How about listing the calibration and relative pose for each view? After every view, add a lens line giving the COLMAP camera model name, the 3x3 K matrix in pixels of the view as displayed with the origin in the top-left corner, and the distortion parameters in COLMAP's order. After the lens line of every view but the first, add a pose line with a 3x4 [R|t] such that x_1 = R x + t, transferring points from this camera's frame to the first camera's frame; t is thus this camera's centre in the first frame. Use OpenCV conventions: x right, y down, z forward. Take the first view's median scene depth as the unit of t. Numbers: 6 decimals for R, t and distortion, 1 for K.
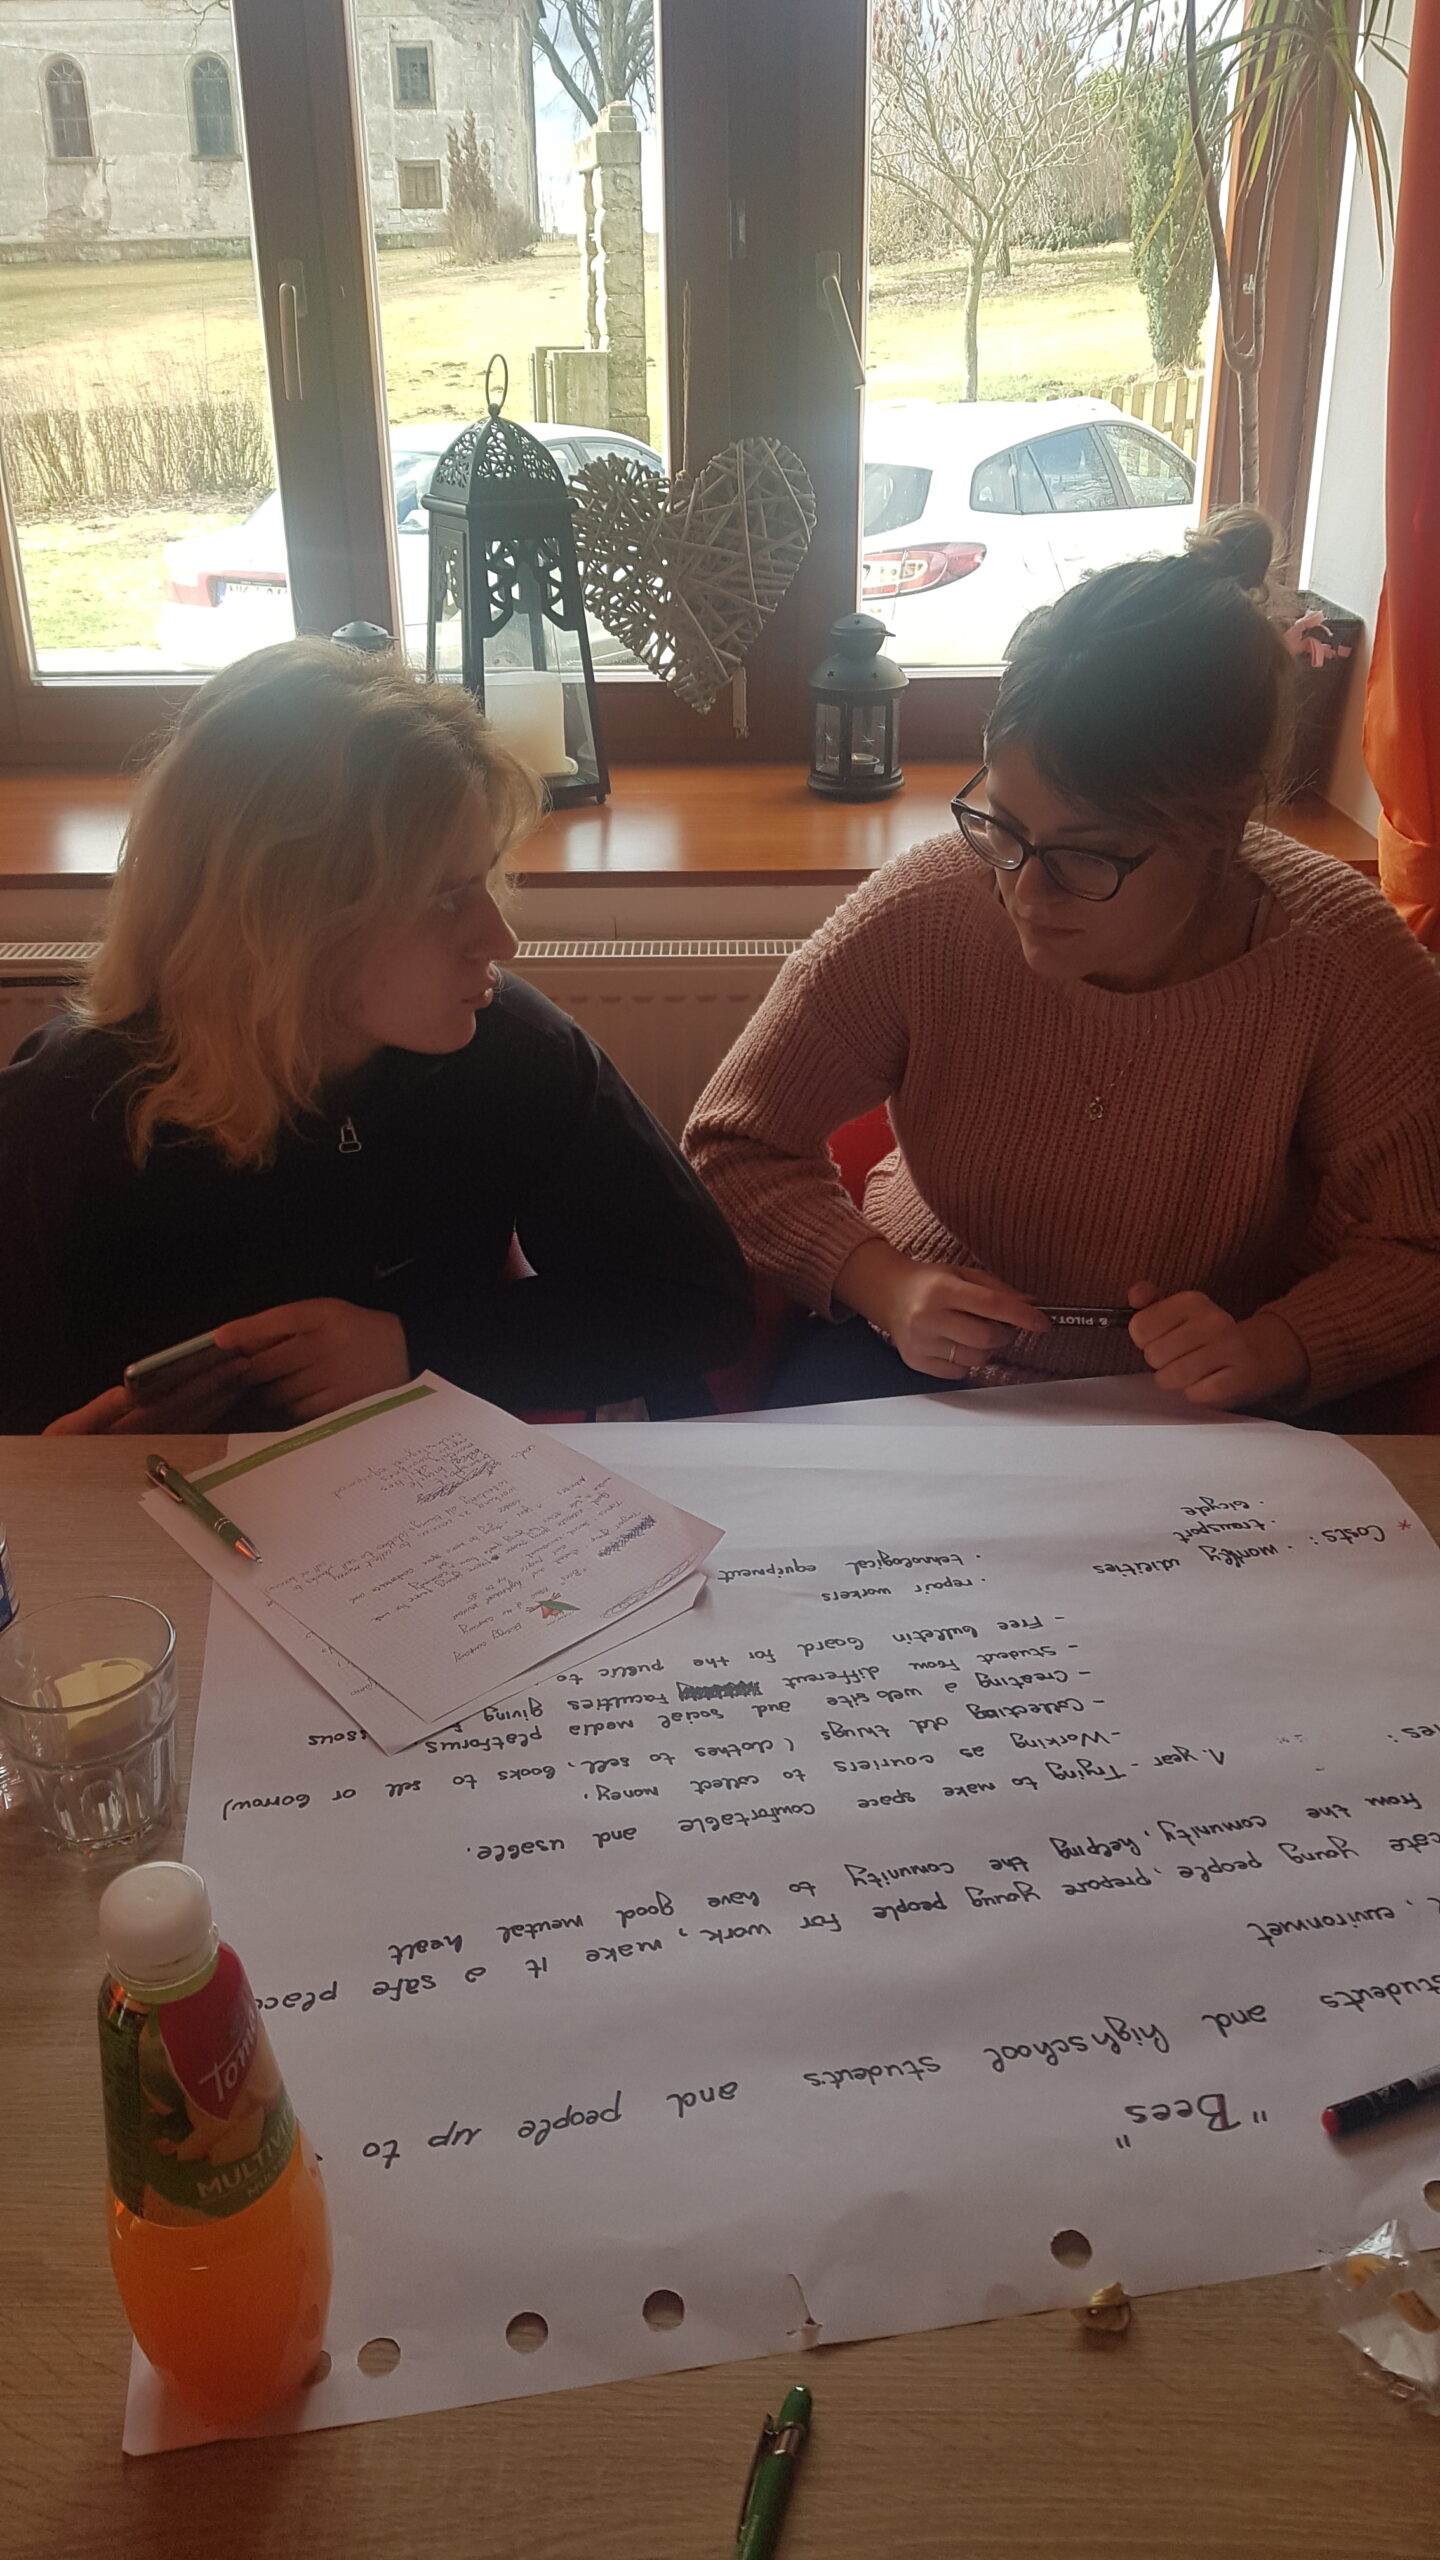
lens RADIAL K [[2123.0, 0, 720.0], [0, 2123.0, 1280.0], [0, 0, 1]] dist [-0.001173, 0.004951]
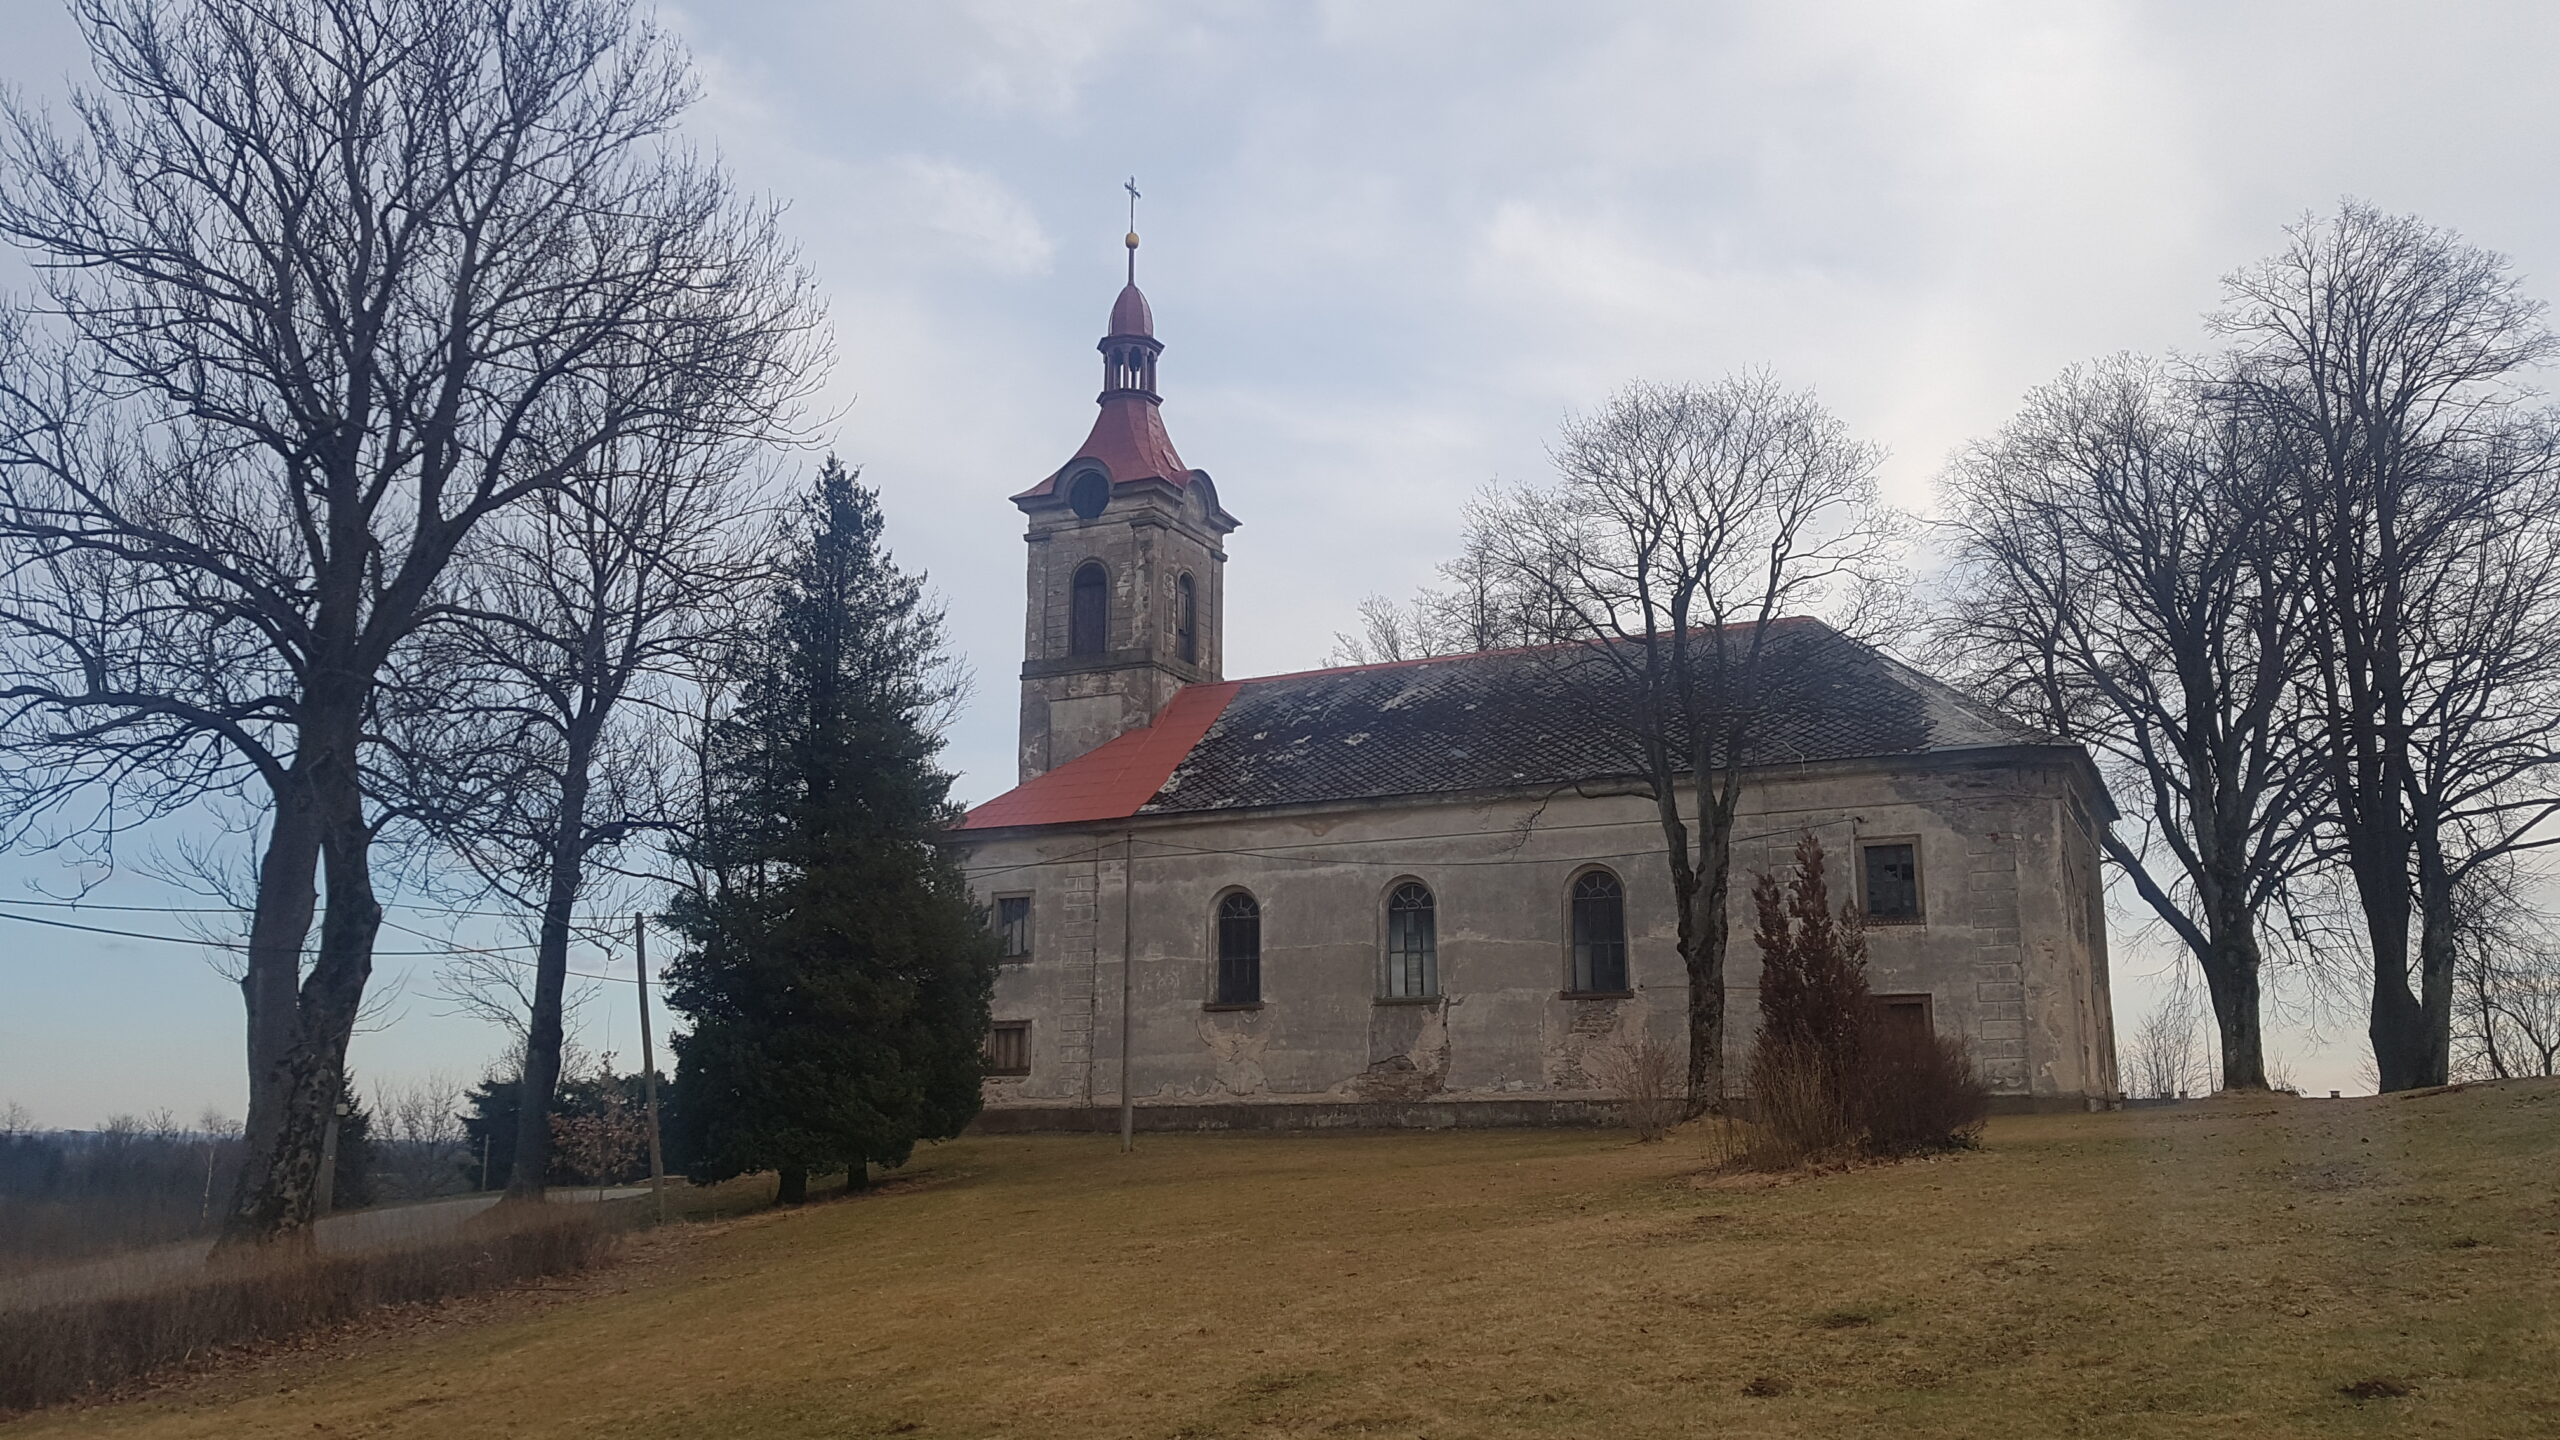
lens RADIAL K [[1929.8, 0, 1280.0], [0, 1929.8, 720.0], [0, 0, 1]] dist [0.003815, -0.000486]
pose [[0.871418, -0.083133, -0.483446, -0.013724], [-0.226769, 0.805636, -0.547290, -0.229828], [0.434980, 0.586549, 0.683193, 0.467145]]
